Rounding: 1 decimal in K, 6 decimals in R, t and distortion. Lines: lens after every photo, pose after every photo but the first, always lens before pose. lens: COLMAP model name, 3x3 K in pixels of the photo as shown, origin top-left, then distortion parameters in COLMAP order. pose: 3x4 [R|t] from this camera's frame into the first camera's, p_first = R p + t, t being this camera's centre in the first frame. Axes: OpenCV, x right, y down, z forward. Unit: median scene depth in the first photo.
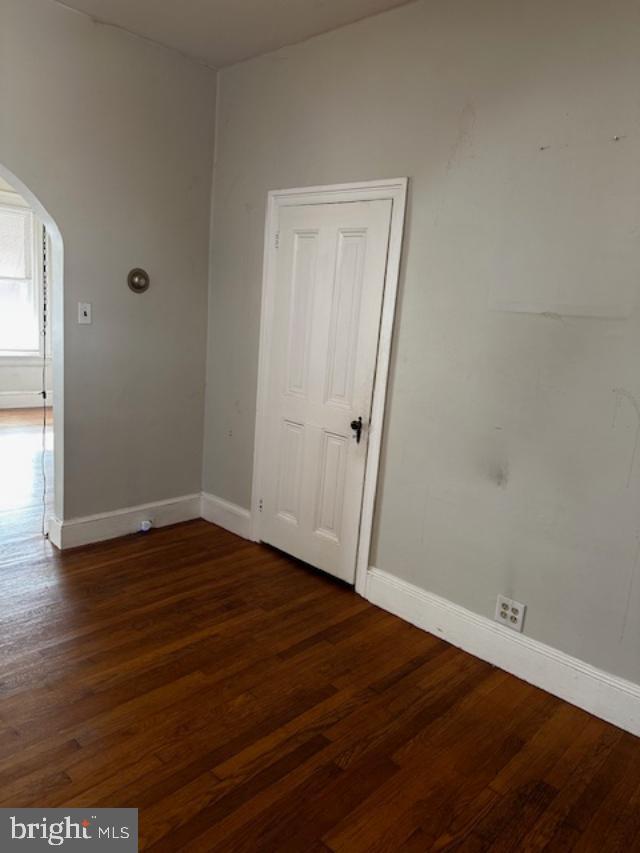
lens RADIAL K [[604.8, 0, 319.7], [0, 604.8, 427.1], [0, 0, 1]] dist [0.007465, -0.014362]
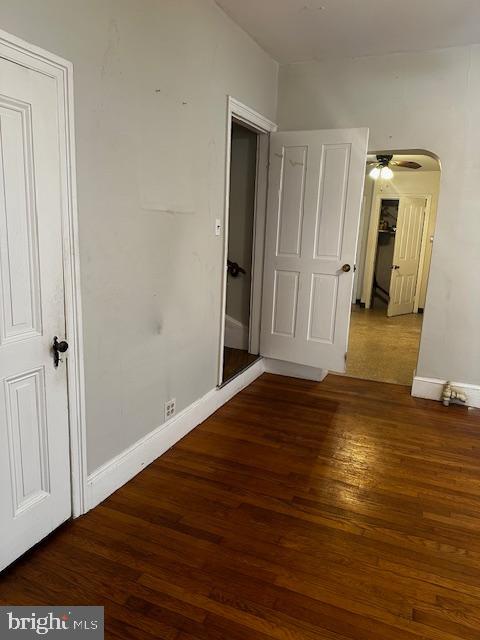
lens RADIAL K [[453.8, 0, 239.8], [0, 453.8, 319.3], [0, 0, 1]] dist [0.007465, -0.014362]
pose [[-0.351379, -0.280373, 0.893266, -0.705836], [0.127056, 0.930999, 0.342196, -0.273572], [-0.927572, 0.233735, -0.291510, 1.118527]]
